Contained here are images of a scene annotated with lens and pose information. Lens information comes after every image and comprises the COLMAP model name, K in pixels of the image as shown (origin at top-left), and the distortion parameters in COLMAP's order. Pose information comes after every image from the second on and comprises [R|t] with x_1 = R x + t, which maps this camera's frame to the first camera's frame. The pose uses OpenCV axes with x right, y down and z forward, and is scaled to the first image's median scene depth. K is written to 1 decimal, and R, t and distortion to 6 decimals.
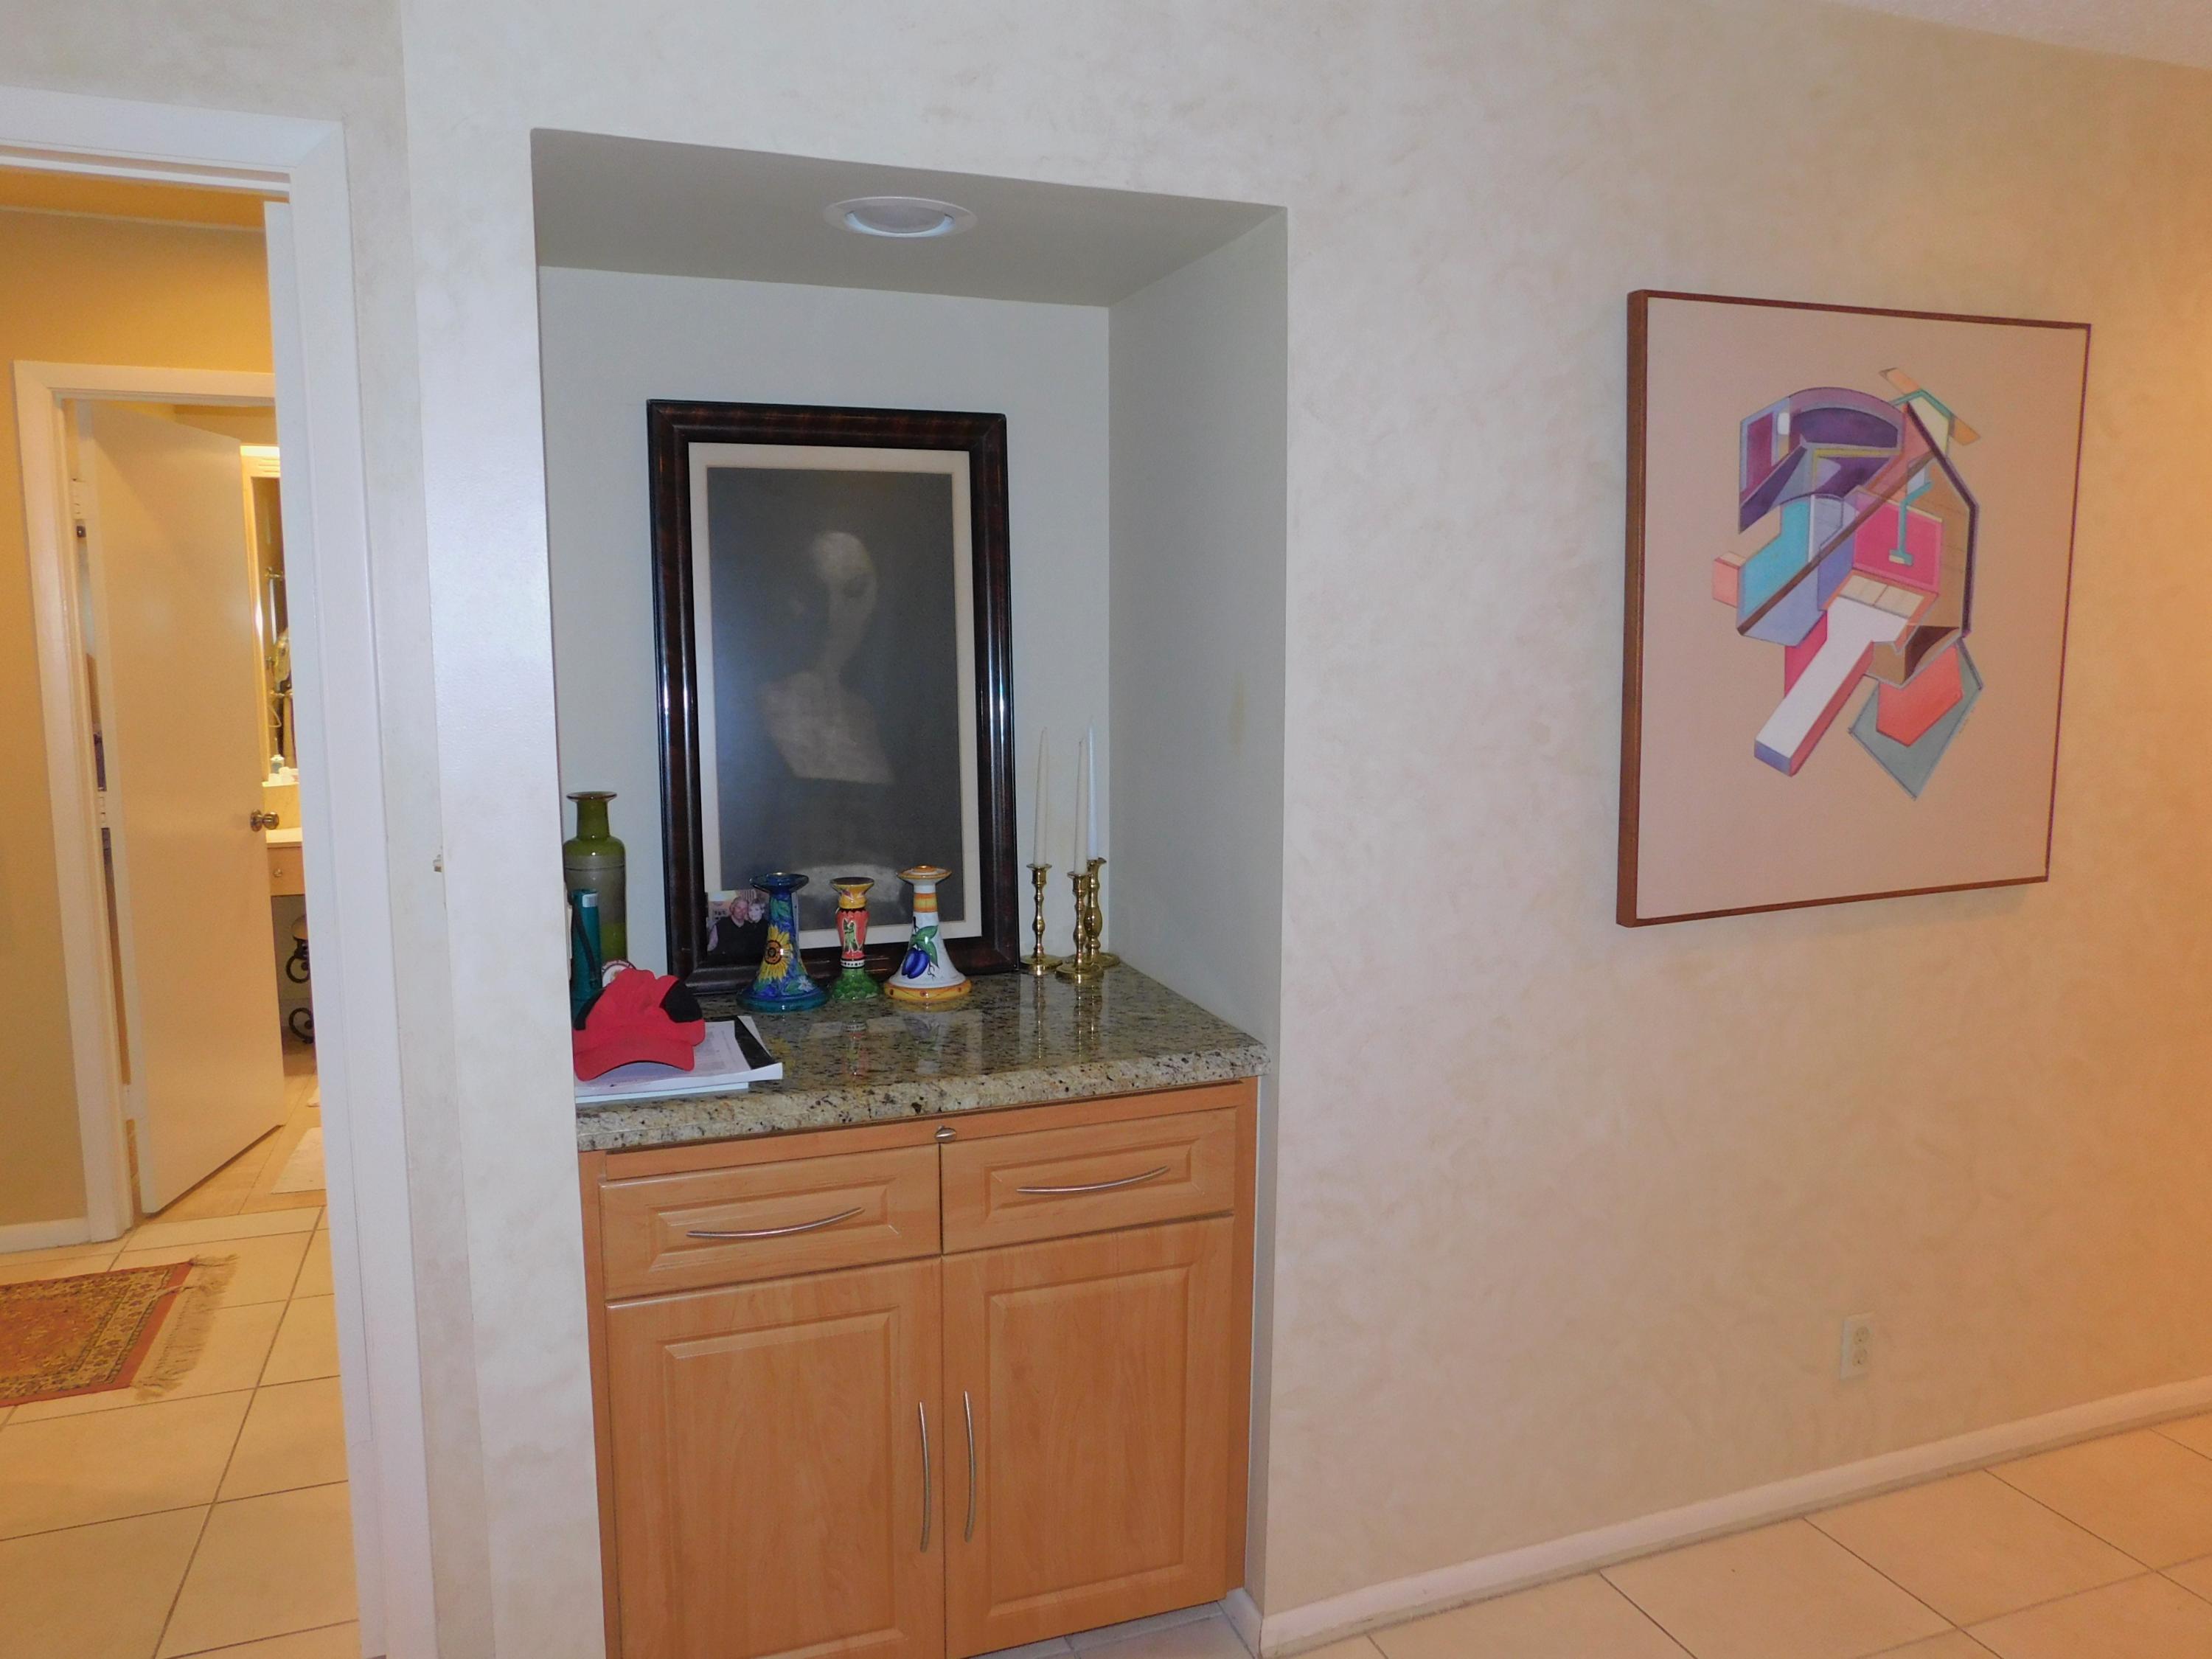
lens RADIAL K [[1470.5, 0, 1100.8], [0, 1470.5, 828.8], [0, 0, 1]] dist [-0.074819, 0.056461]
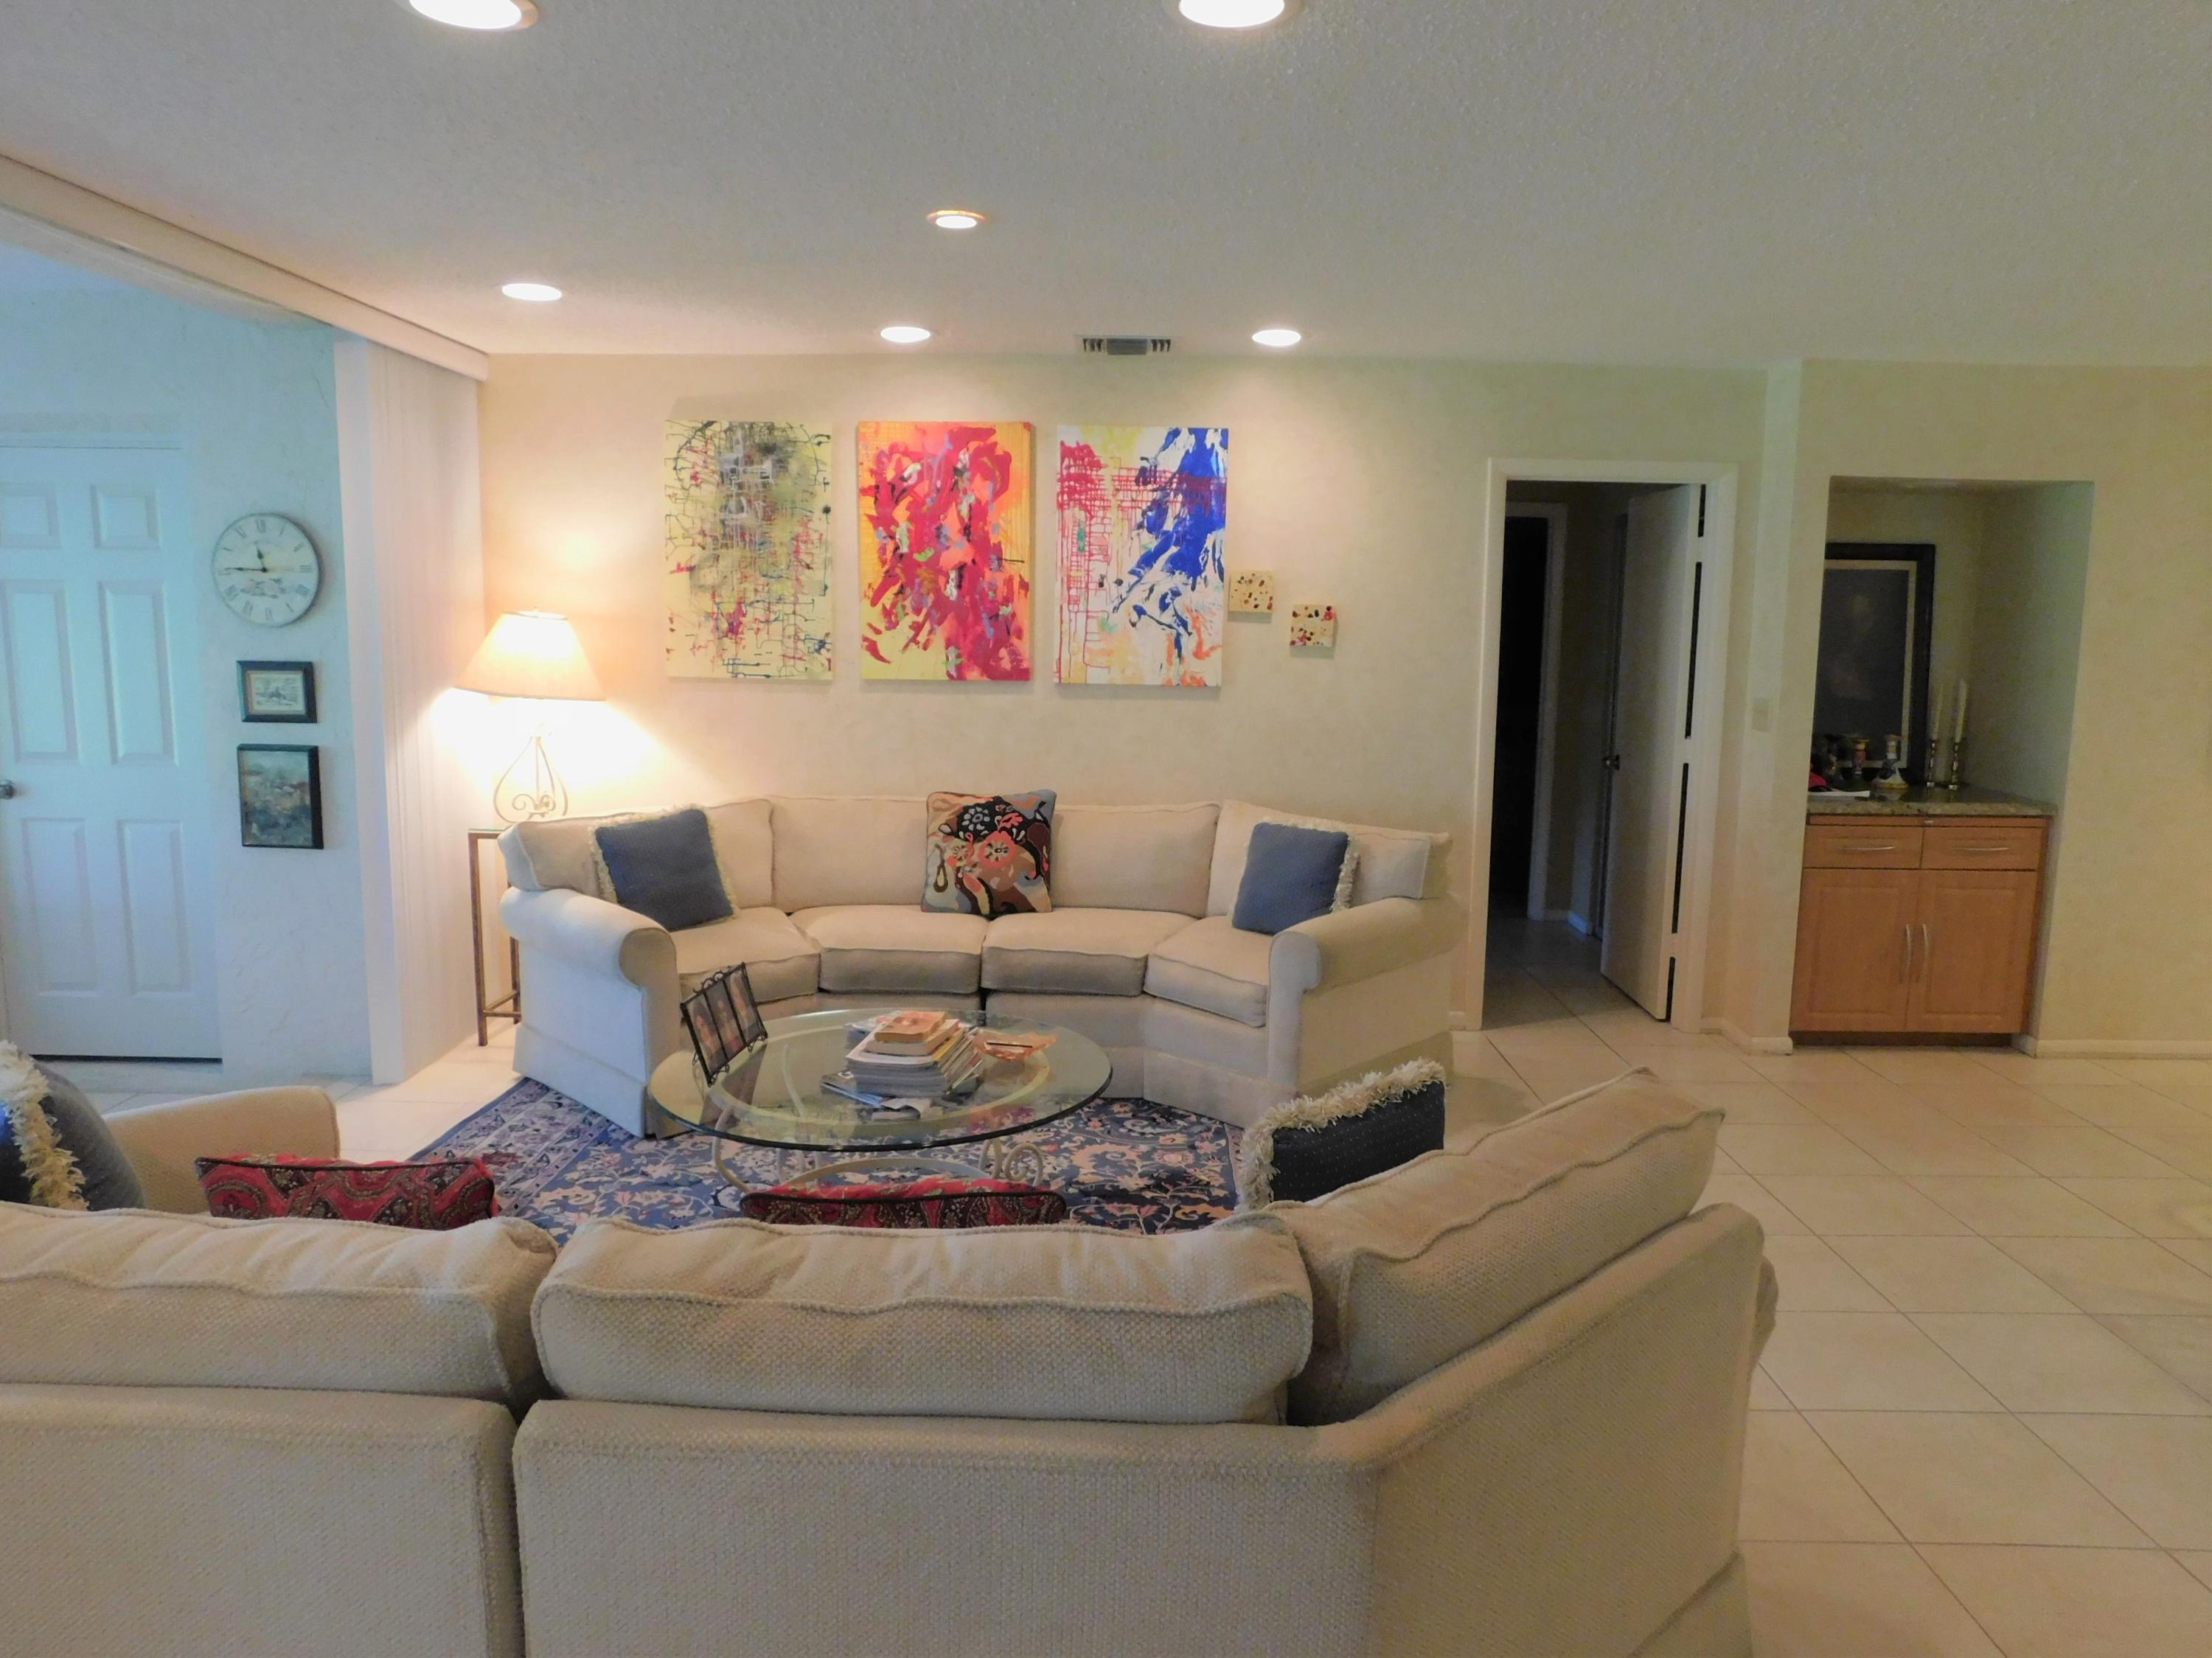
lens RADIAL K [[1470.4, 0, 1100.8], [0, 1470.4, 828.3], [0, 0, 1]] dist [-0.074819, 0.056461]
pose [[0.933416, 0.057282, -0.354193, -0.546353], [-0.055505, 0.998343, 0.015184, 0.243356], [0.354476, 0.005487, 0.935049, -1.900134]]
